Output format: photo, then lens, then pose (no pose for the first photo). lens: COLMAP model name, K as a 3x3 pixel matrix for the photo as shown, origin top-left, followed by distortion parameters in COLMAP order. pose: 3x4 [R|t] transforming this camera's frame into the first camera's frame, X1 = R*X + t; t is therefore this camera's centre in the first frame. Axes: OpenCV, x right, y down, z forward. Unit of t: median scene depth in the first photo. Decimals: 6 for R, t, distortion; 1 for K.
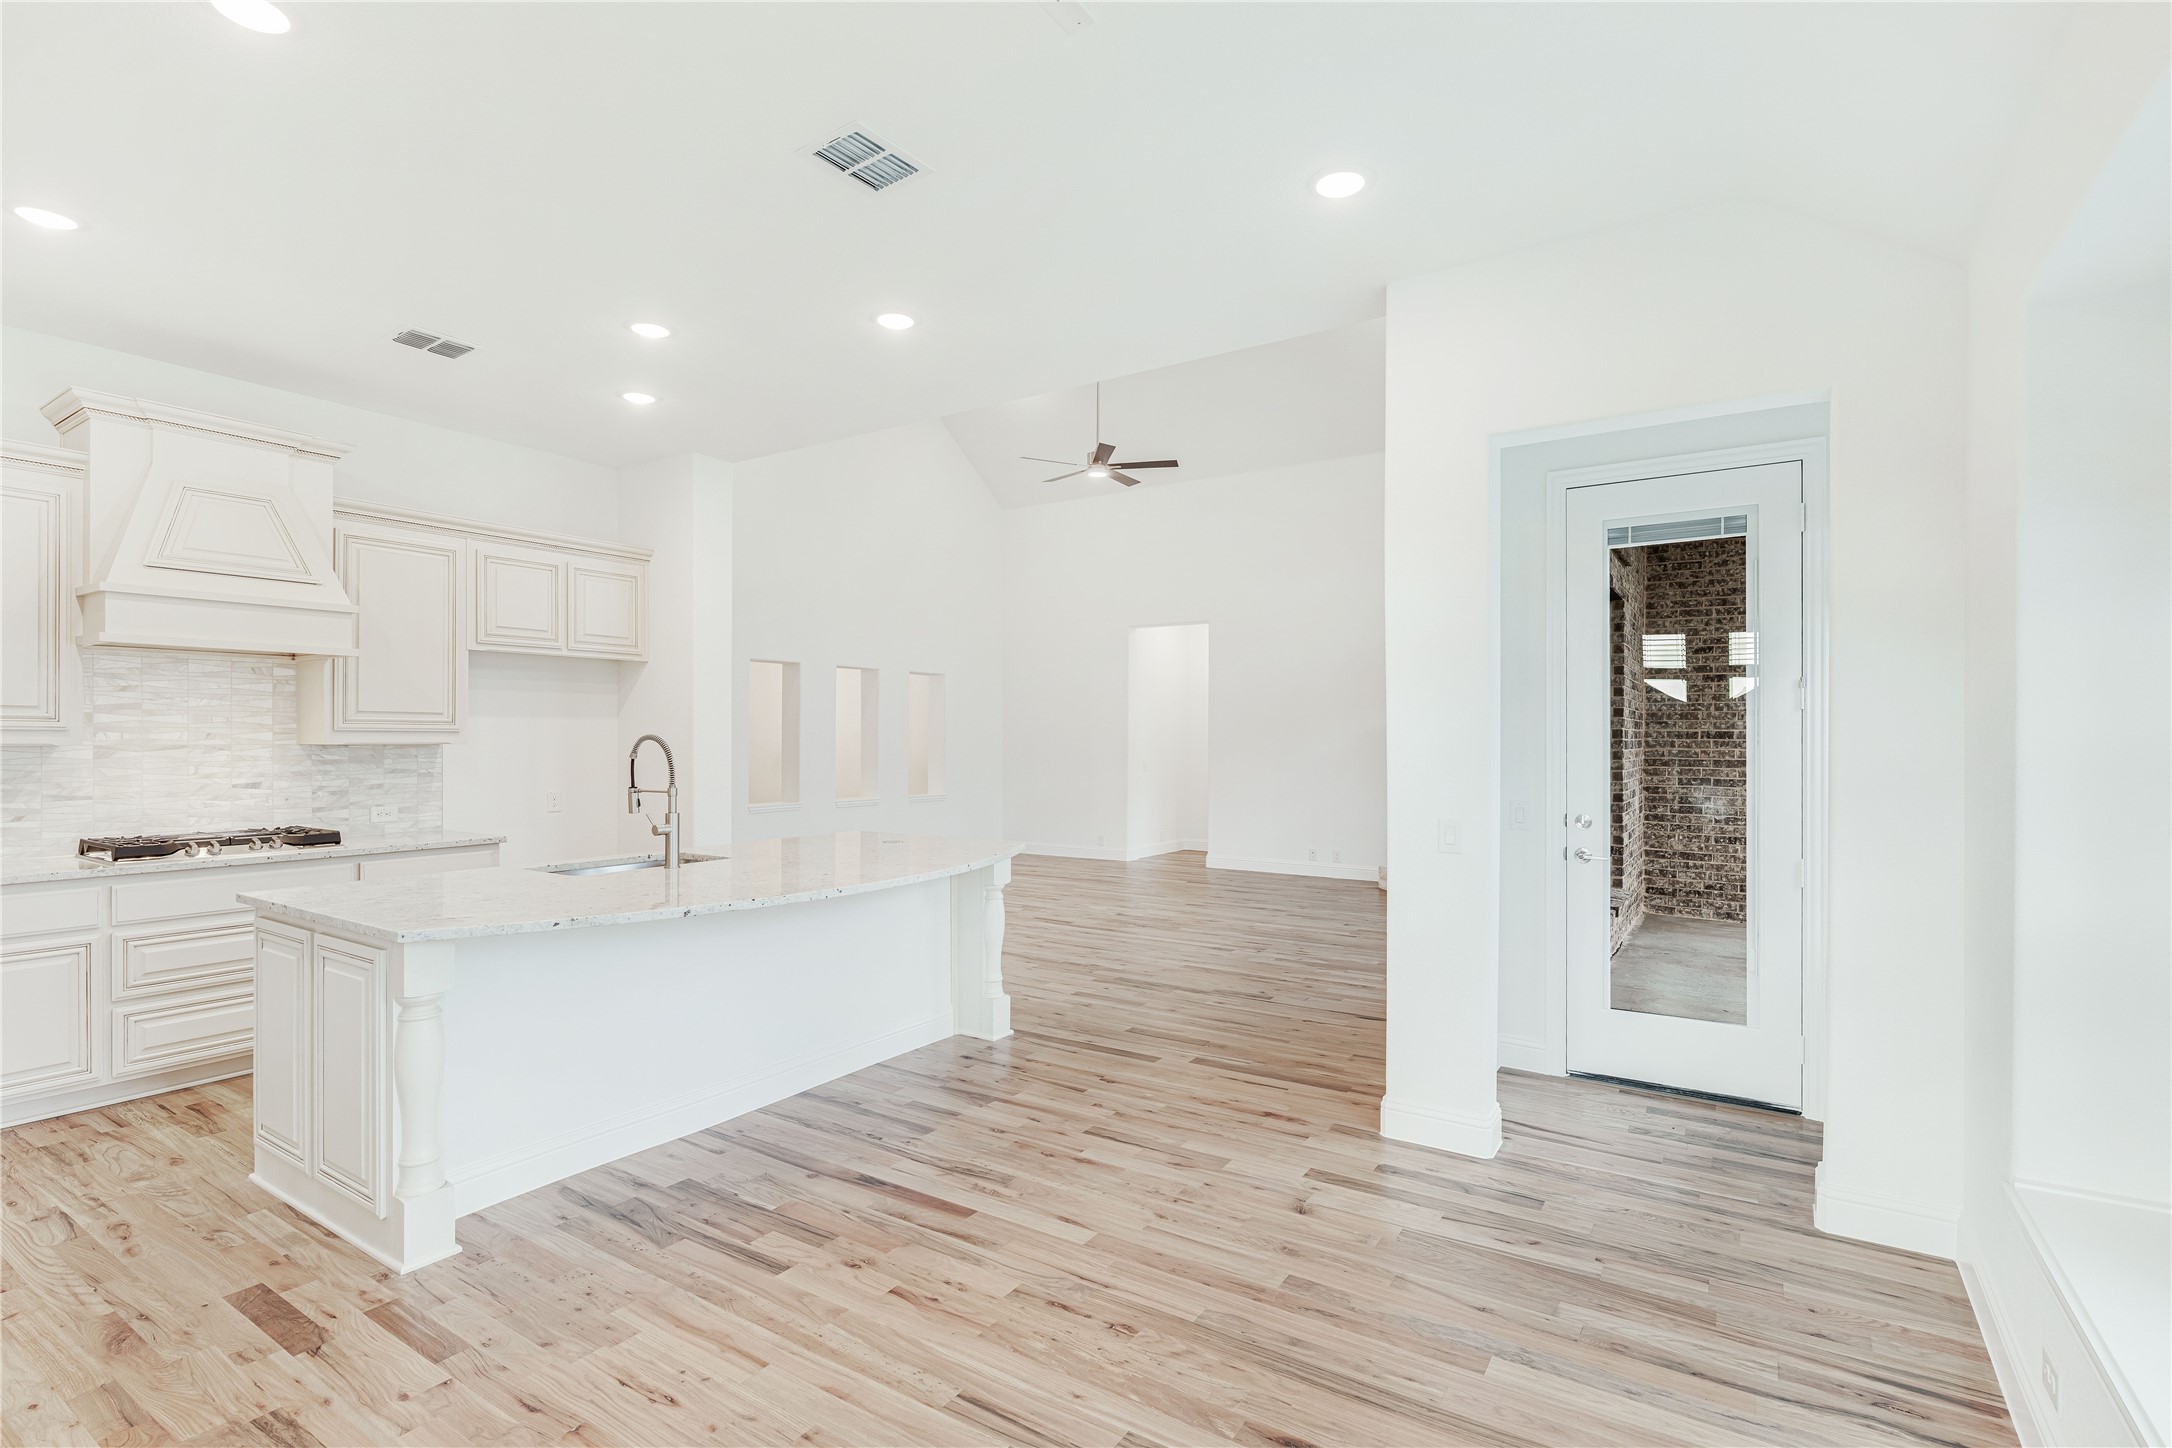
lens RADIAL K [[1000.1, 0, 1087.4], [0, 1000.1, 717.7], [0, 0, 1]] dist [0.002593, 0.000173]
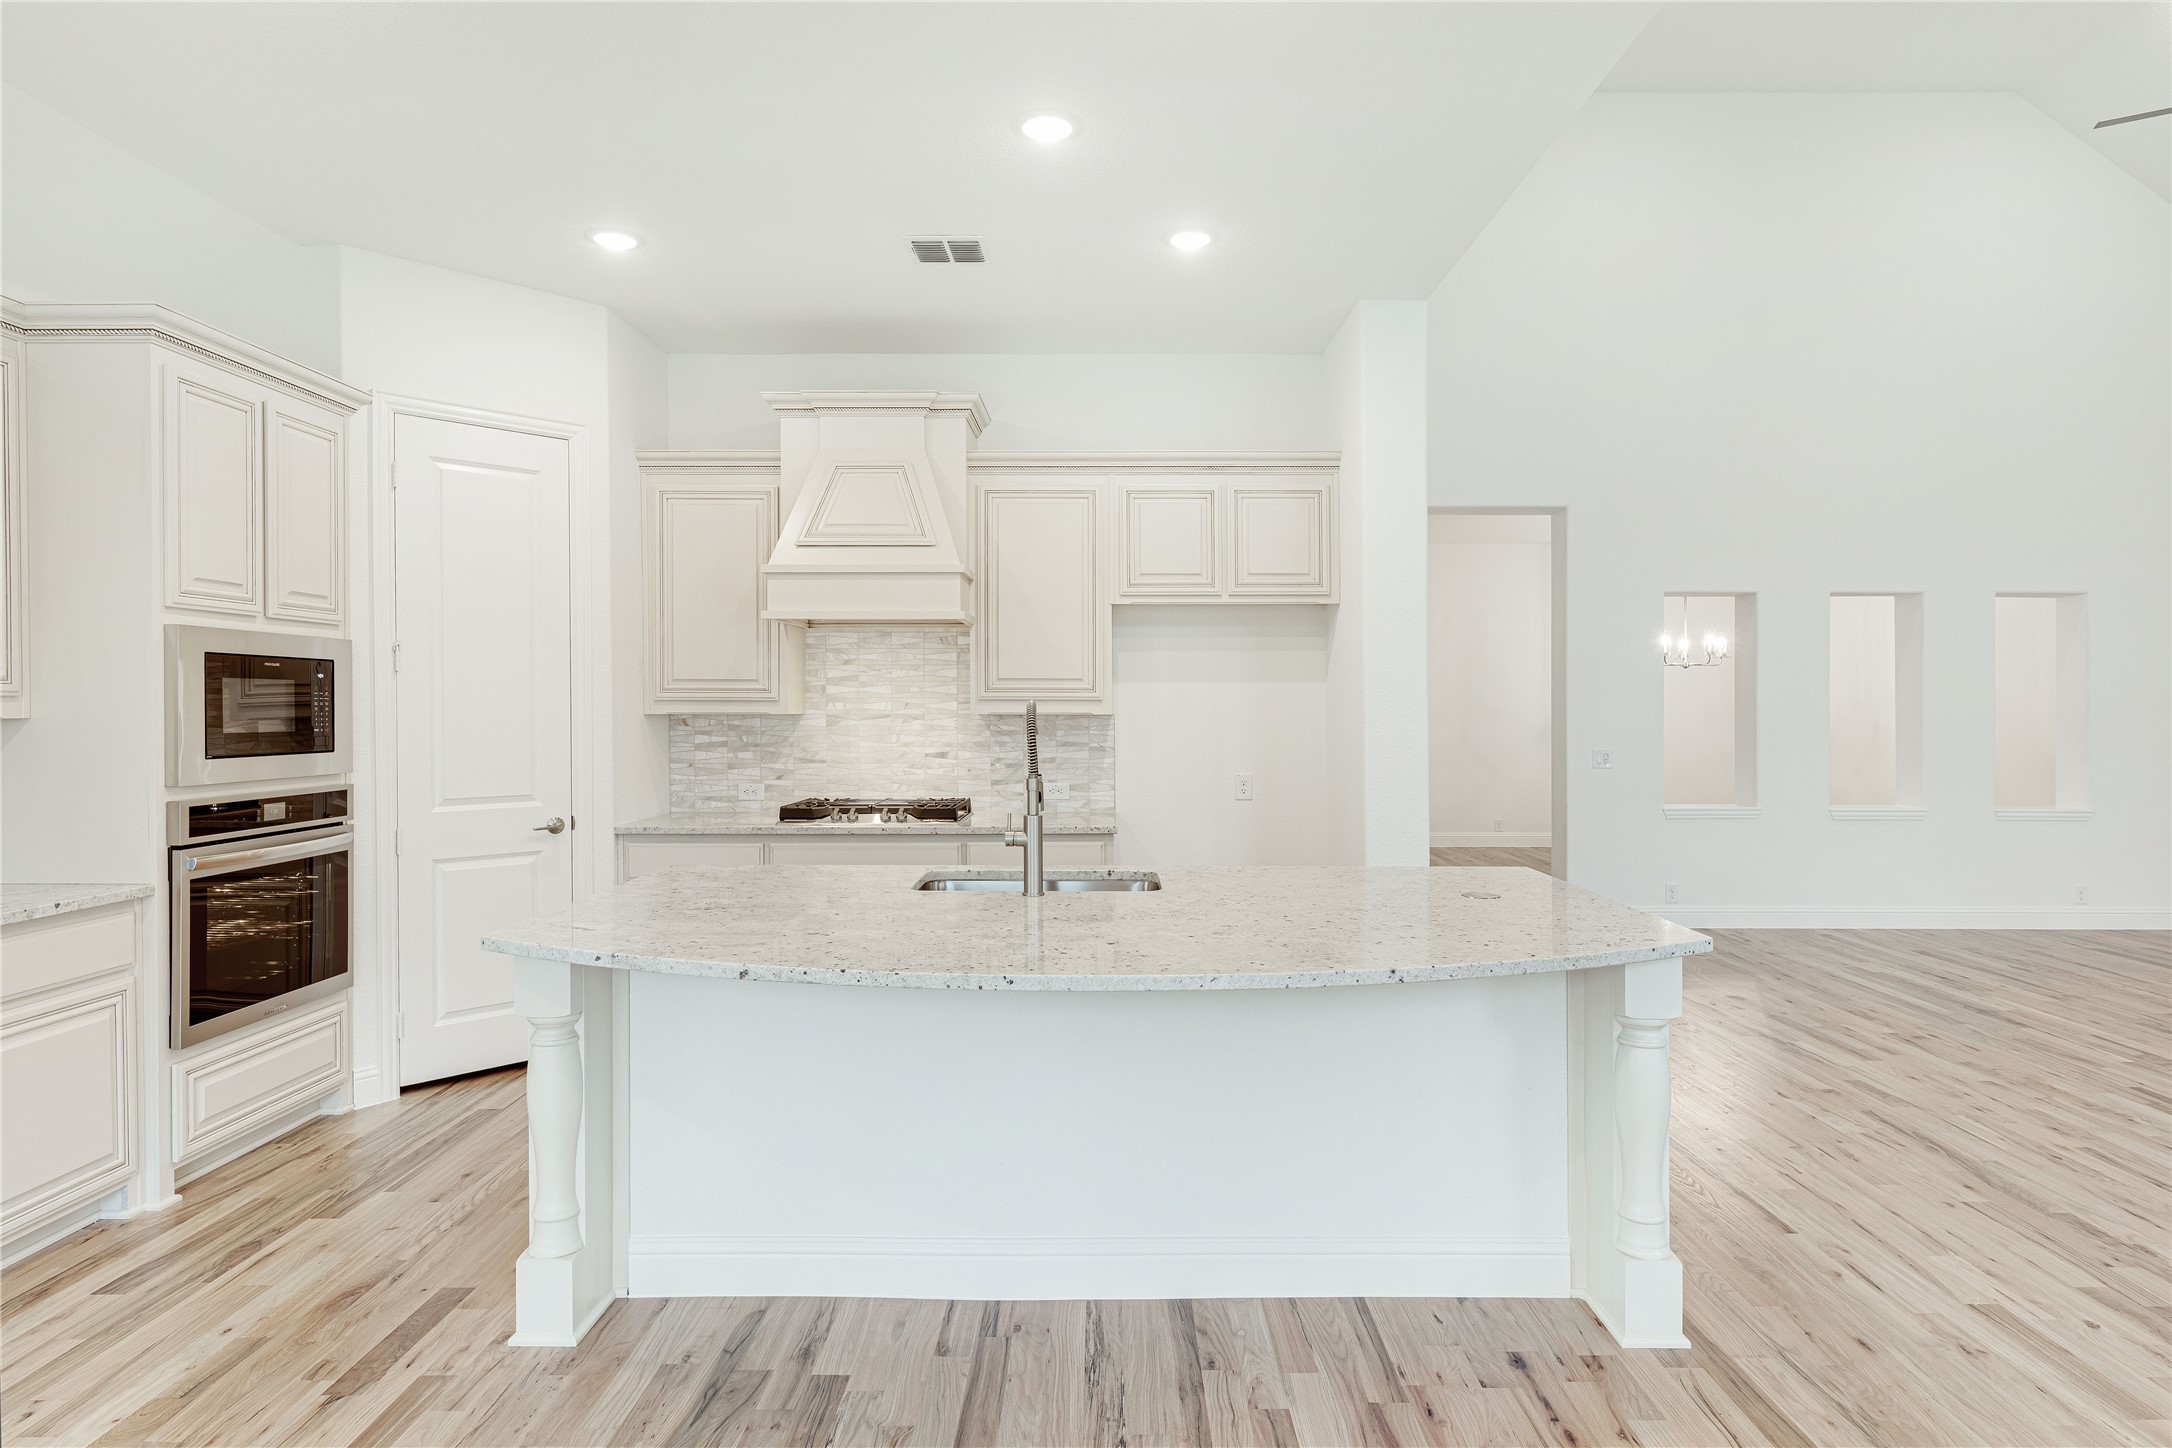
lens RADIAL K [[1169.3, 0, 1113.1], [0, 1169.3, 693.6], [0, 0, 1]] dist [0.004673, -0.002093]
pose [[0.556586, -0.011176, -0.830715, 0.237255], [0.017156, 0.999851, -0.001957, 0.011679], [0.830613, -0.013162, 0.556695, 0.500727]]
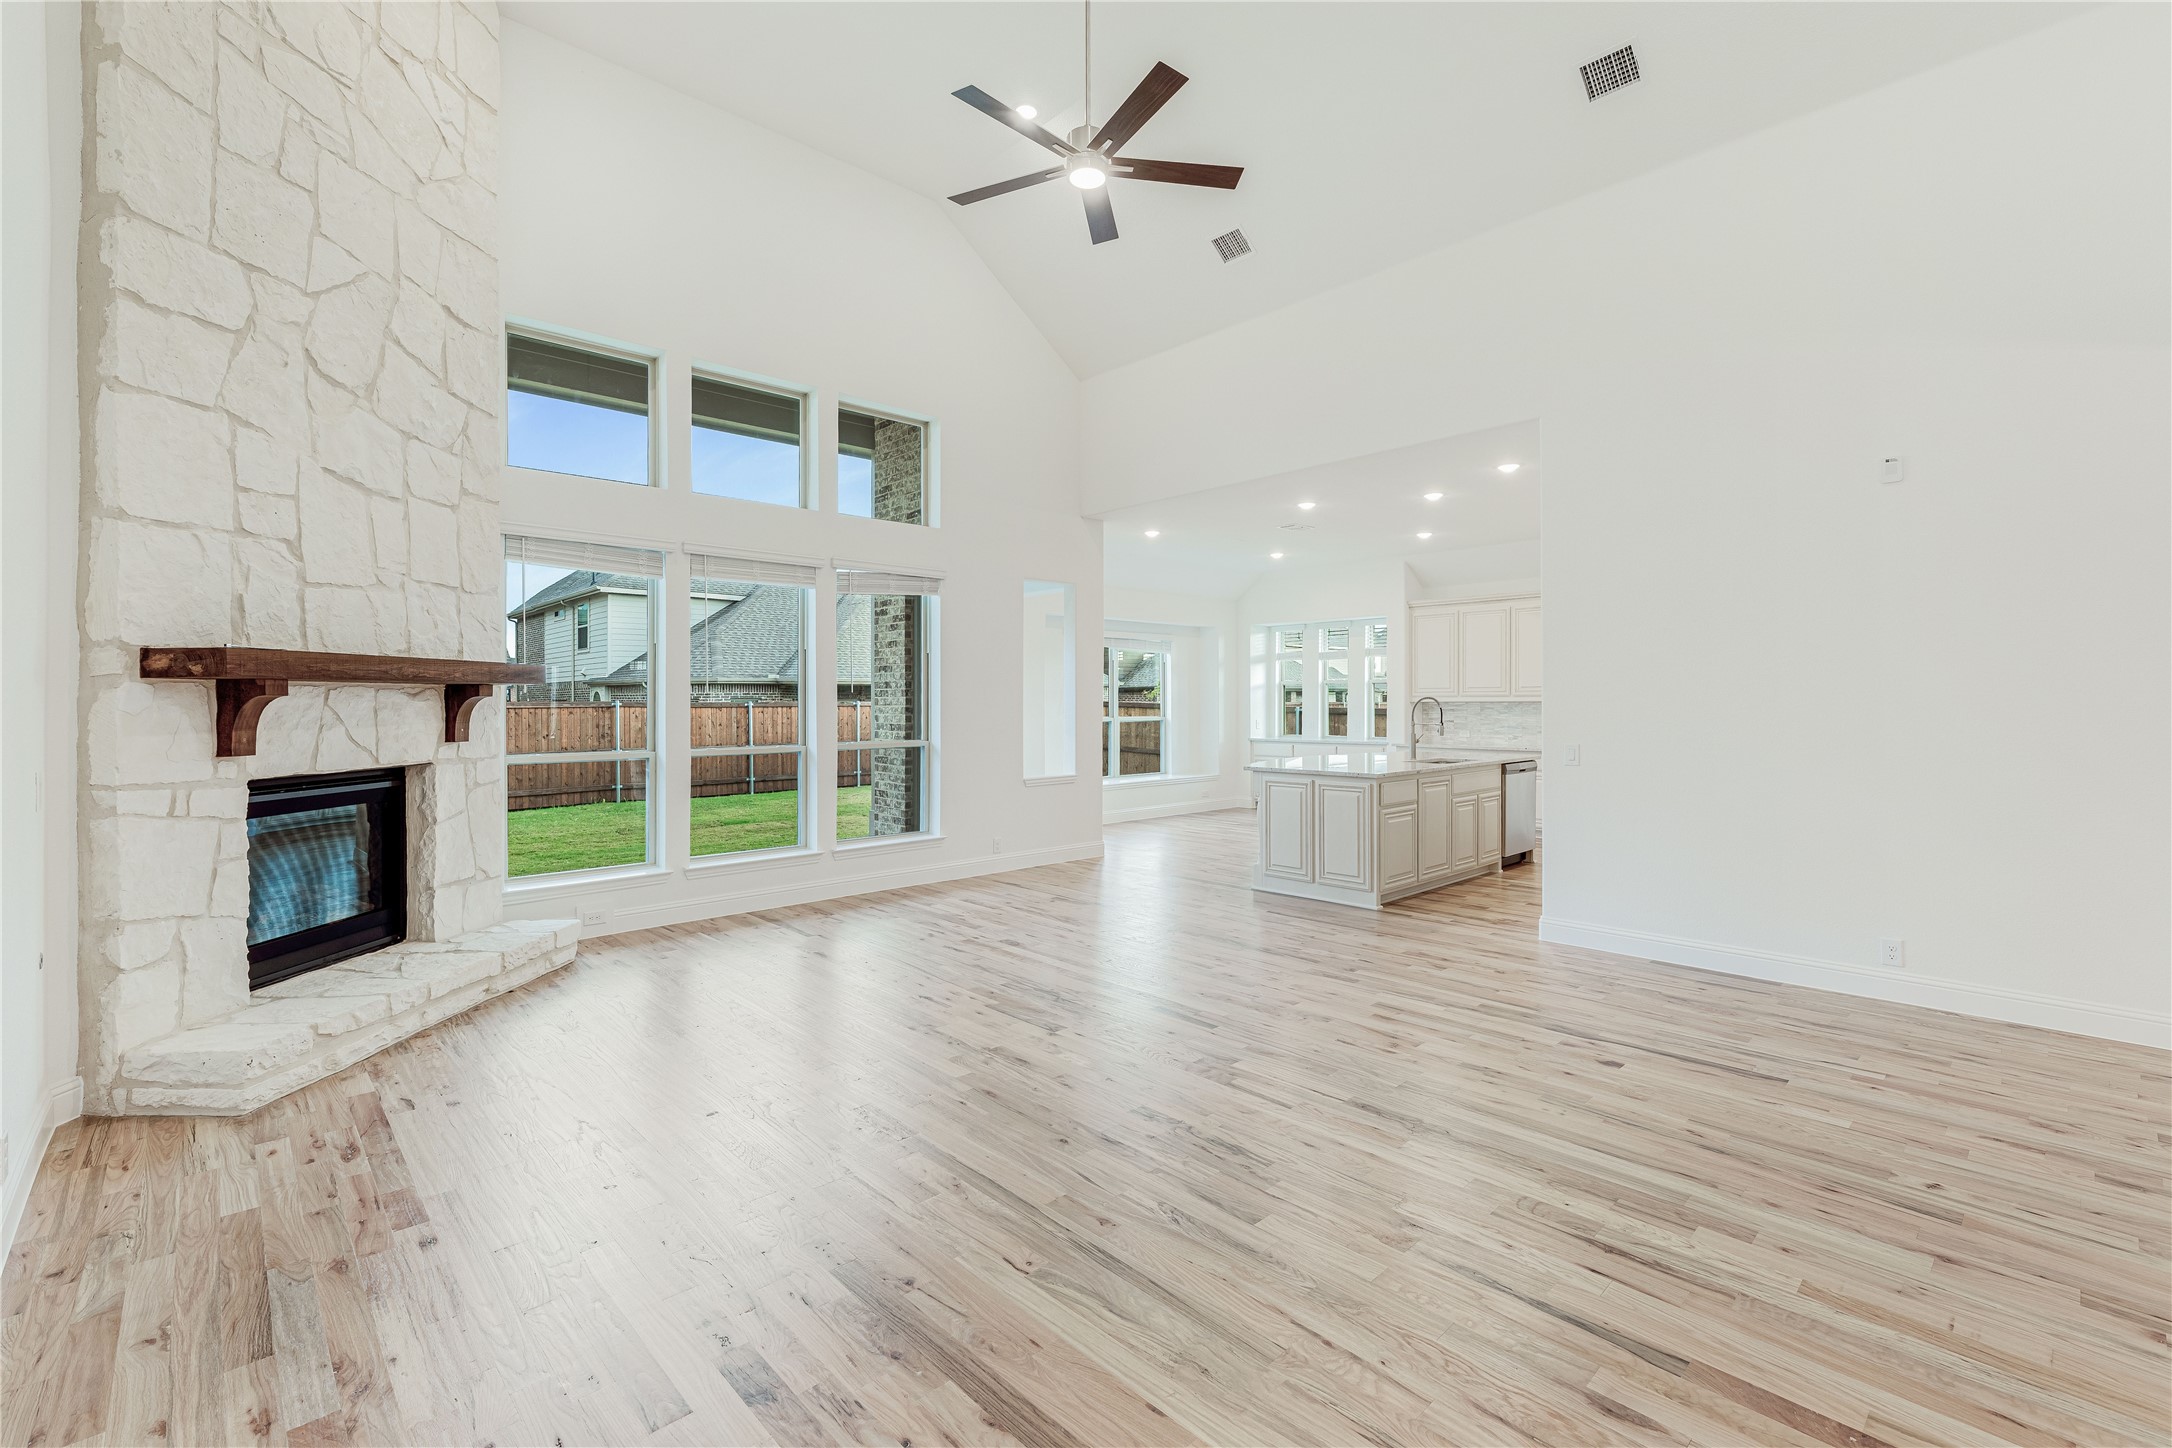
lens RADIAL K [[950.6, 0, 1133.1], [0, 950.6, 673.1], [0, 0, 1]] dist [-0.003343, 0.000334]
pose [[-0.980784, 0.007895, 0.194938, -0.190046], [-0.001750, 0.998785, -0.049256, 0.053834], [-0.195090, -0.048651, -0.979578, 2.593083]]
